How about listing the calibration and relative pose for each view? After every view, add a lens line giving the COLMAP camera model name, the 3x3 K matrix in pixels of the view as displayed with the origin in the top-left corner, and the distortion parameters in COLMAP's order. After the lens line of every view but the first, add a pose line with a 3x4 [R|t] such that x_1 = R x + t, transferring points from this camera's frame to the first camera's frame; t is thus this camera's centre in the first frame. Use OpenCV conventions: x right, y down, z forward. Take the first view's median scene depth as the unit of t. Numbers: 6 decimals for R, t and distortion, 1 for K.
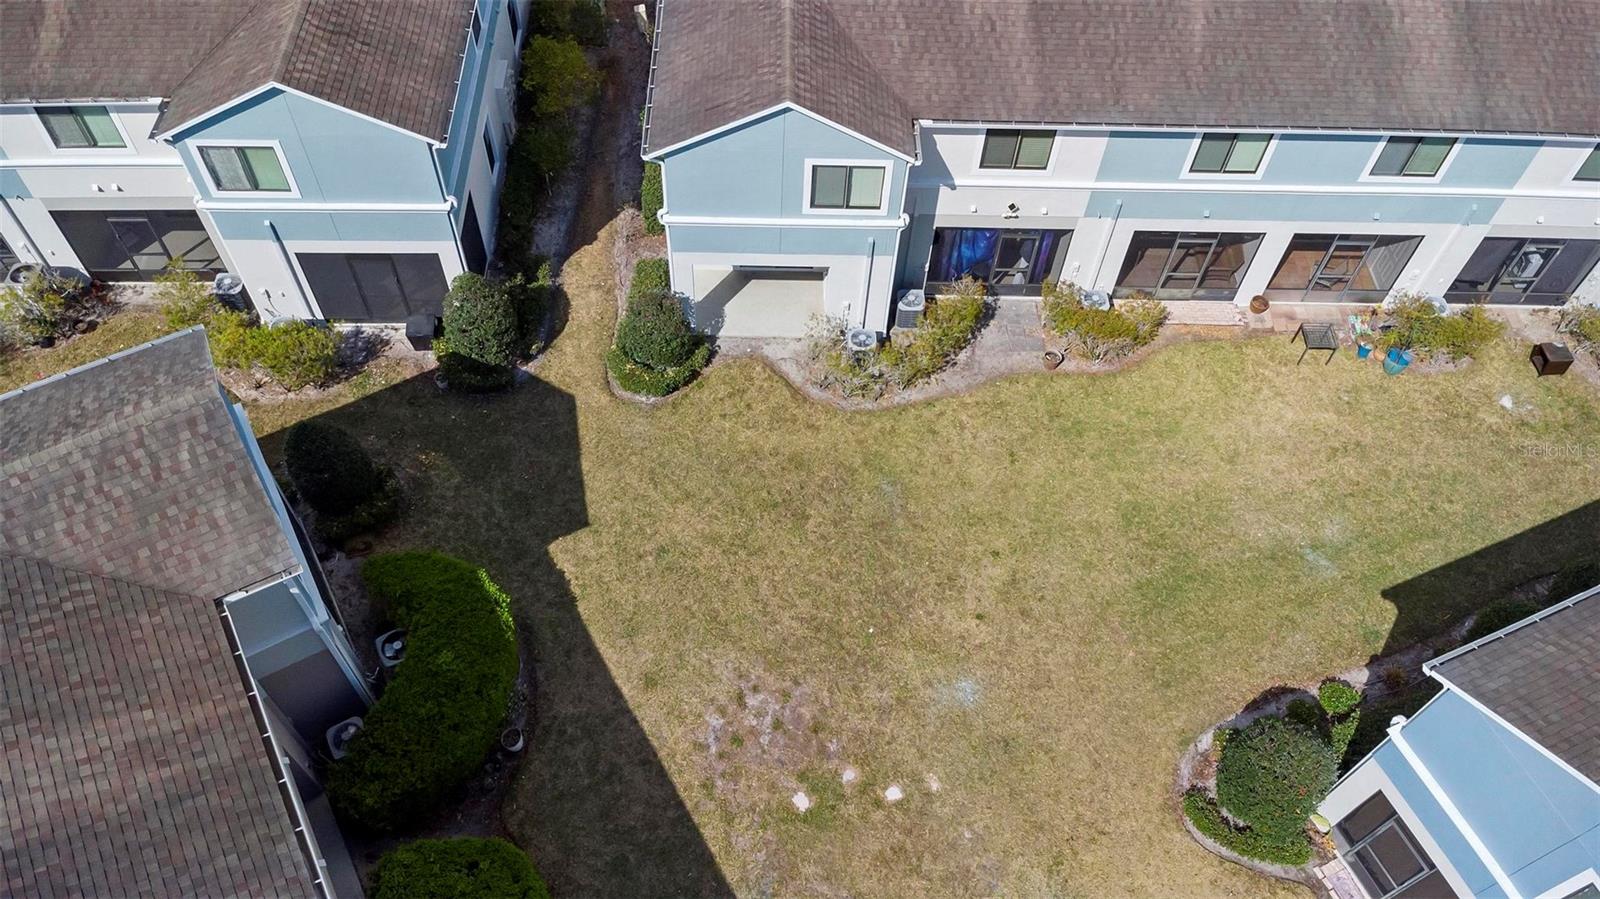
lens RADIAL K [[1159.3, 0, 800.0], [0, 1159.3, 449.5], [0, 0, 1]] dist [0.020431, 0.003185]
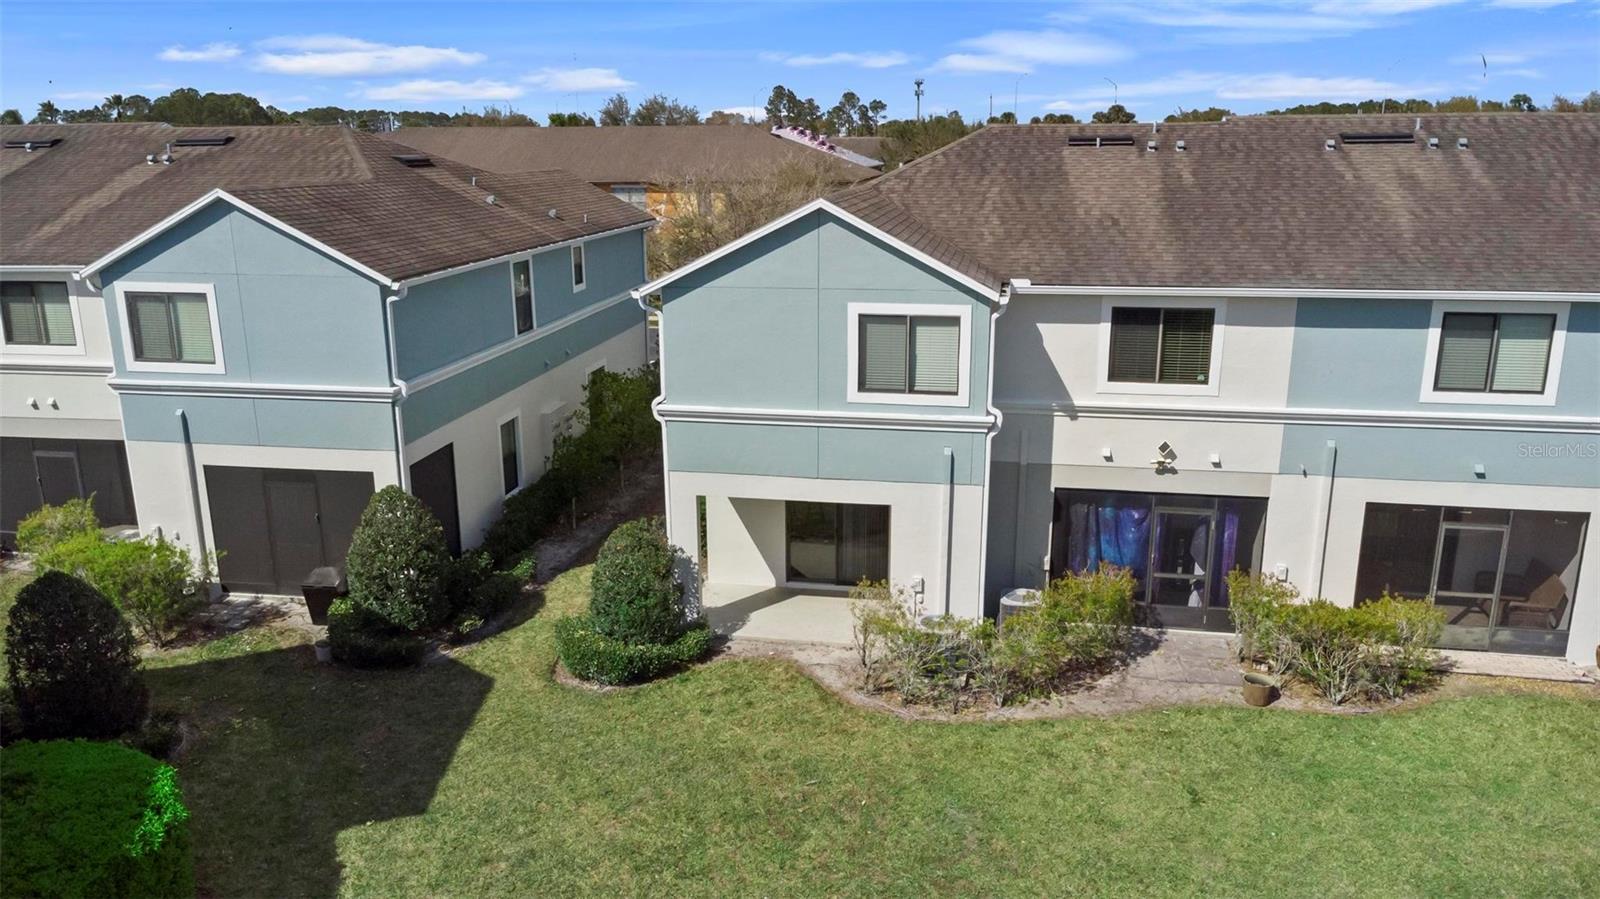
lens RADIAL K [[1157.4, 0, 800.0], [0, 1157.4, 449.5], [0, 0, 1]] dist [0.050339, -0.062951]
pose [[0.980936, 0.011704, -0.193979, 0.106025], [-0.132481, 0.770555, -0.623454, 0.252230], [0.142174, 0.637267, 0.757415, 0.454261]]
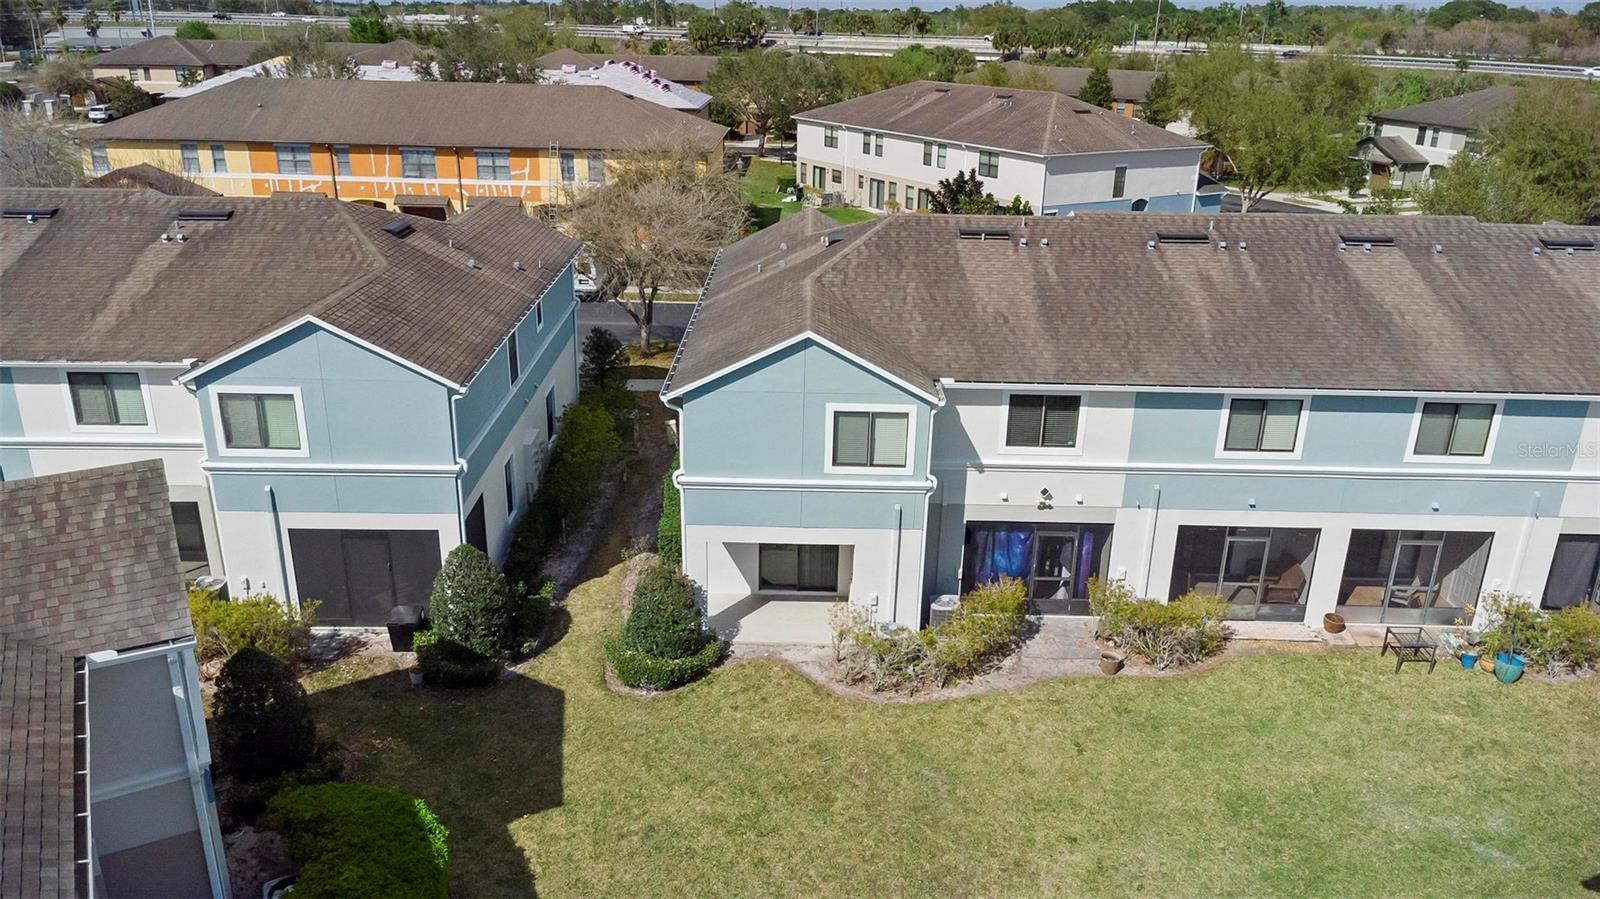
lens RADIAL K [[1157.4, 0, 800.0], [0, 1157.4, 449.5], [0, 0, 1]] dist [0.050339, -0.062951]
pose [[0.999741, -0.007409, -0.021510, 0.002525], [-0.005746, 0.832612, -0.553828, 0.295349], [0.022013, 0.553808, 0.832353, 0.183645]]
